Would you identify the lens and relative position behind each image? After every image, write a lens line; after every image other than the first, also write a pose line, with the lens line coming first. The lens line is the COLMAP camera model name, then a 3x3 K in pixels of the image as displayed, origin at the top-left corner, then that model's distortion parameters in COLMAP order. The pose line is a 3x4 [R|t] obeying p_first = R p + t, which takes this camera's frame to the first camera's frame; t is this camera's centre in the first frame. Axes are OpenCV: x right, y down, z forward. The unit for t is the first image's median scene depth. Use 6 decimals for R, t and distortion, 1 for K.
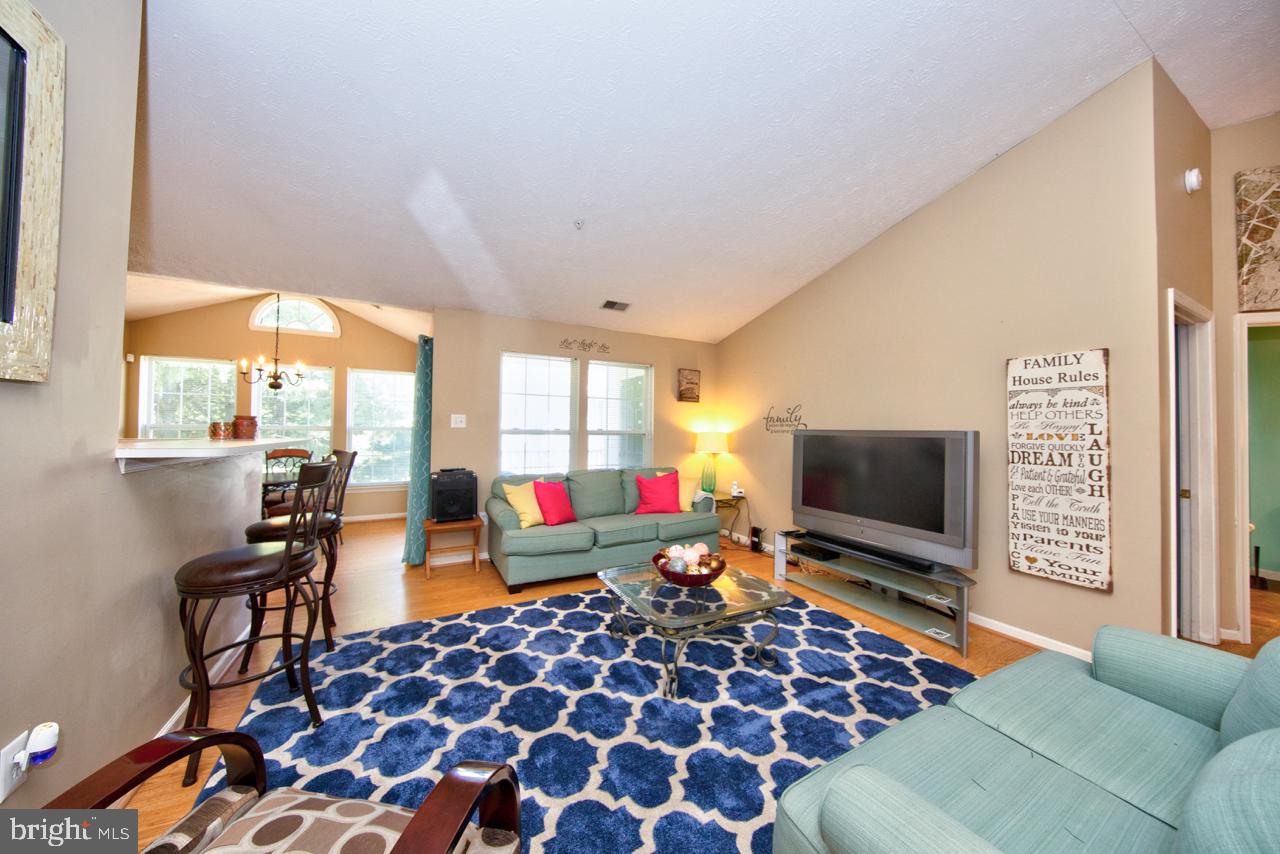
lens RADIAL K [[425.1, 0, 628.7], [0, 425.1, 422.2], [0, 0, 1]] dist [0.000942, -0.000131]
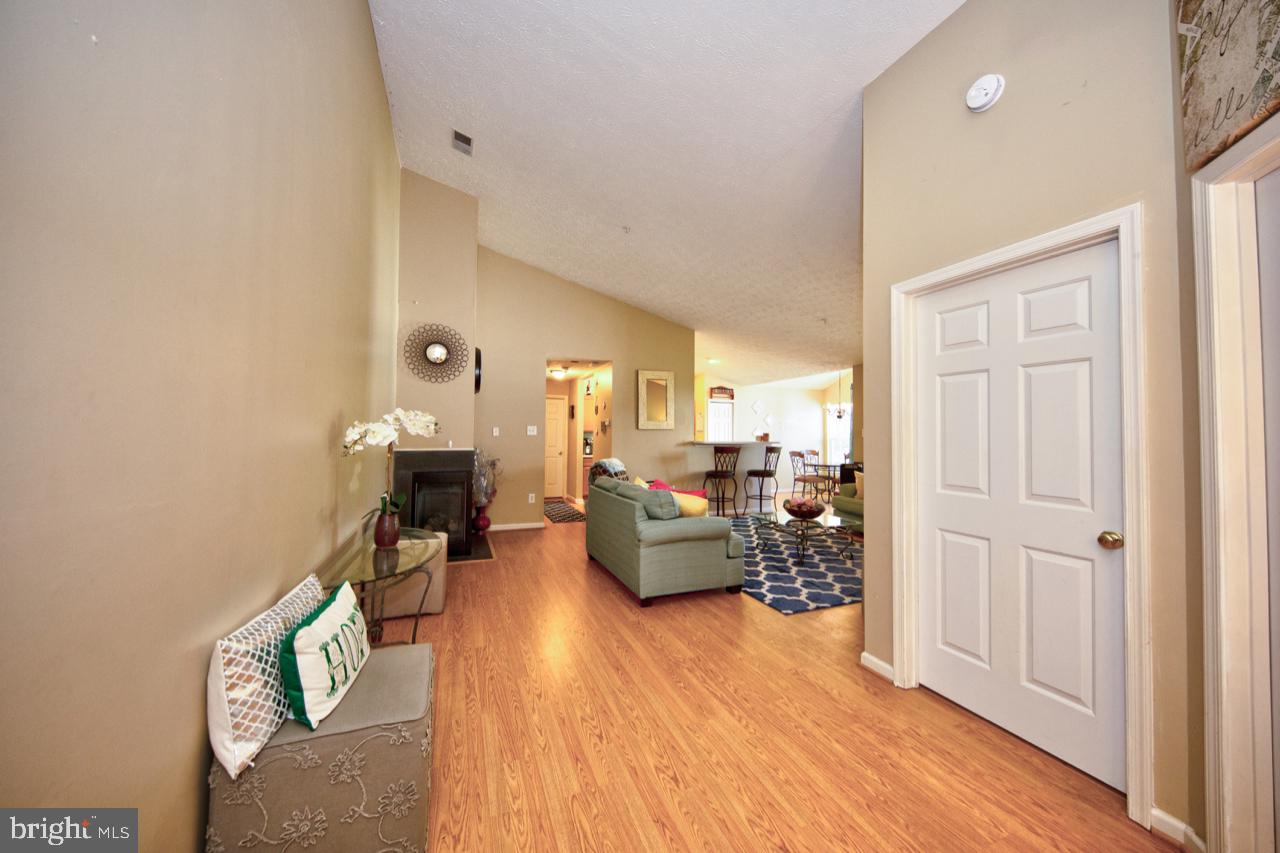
lens RADIAL K [[439.1, 0, 627.1], [0, 439.1, 423.6], [0, 0, 1]] dist [-0.001266, -0.000214]
pose [[-0.104112, -0.042784, -0.993645, 1.386006], [0.009789, 0.998982, -0.044039, 0.027278], [0.994517, -0.014312, -0.103587, 0.283268]]
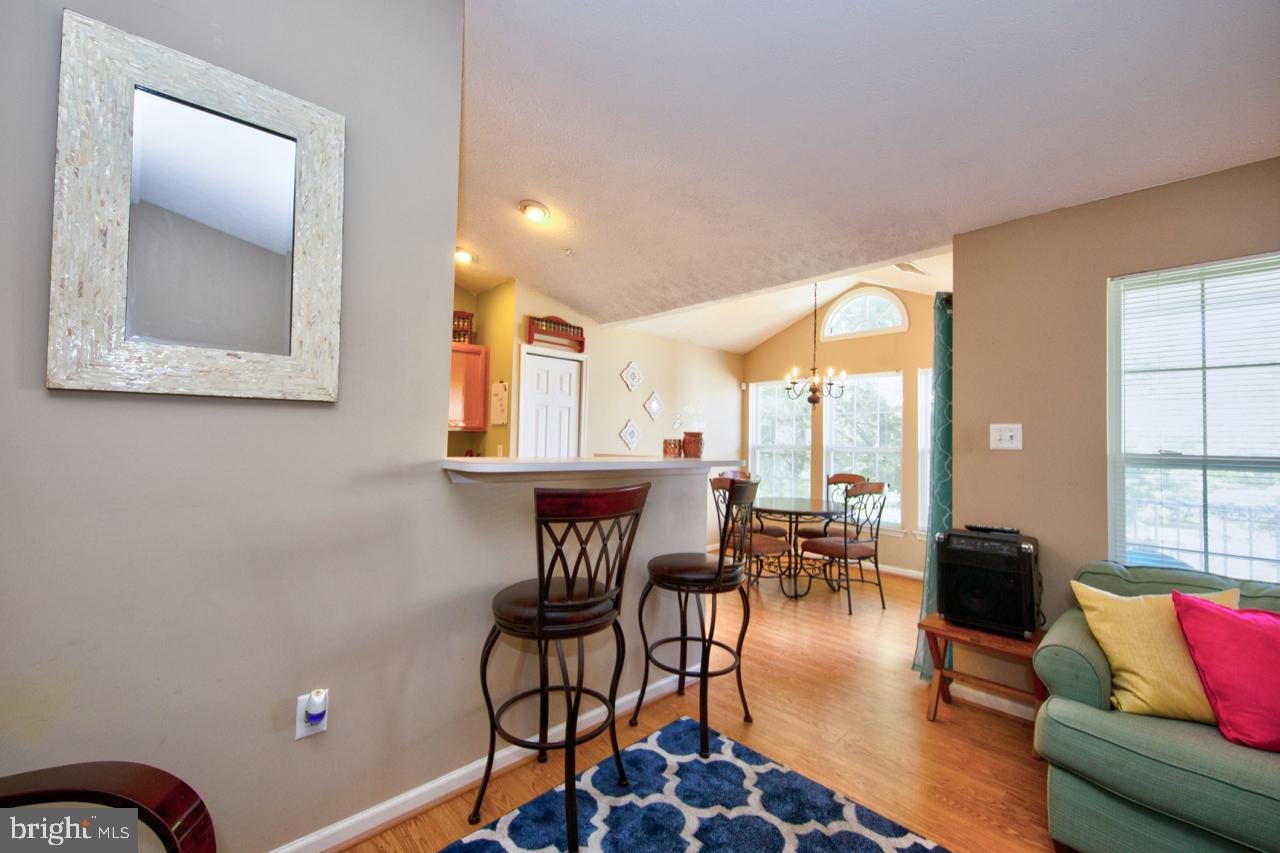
lens RADIAL K [[514.6, 0, 636.4], [0, 514.6, 422.7], [0, 0, 1]] dist [0.010754, -0.000027]
pose [[0.285917, -0.041505, -0.957355, 0.078982], [-0.001231, 0.999045, -0.043680, 0.008932], [0.958254, 0.013667, 0.285592, 0.399307]]
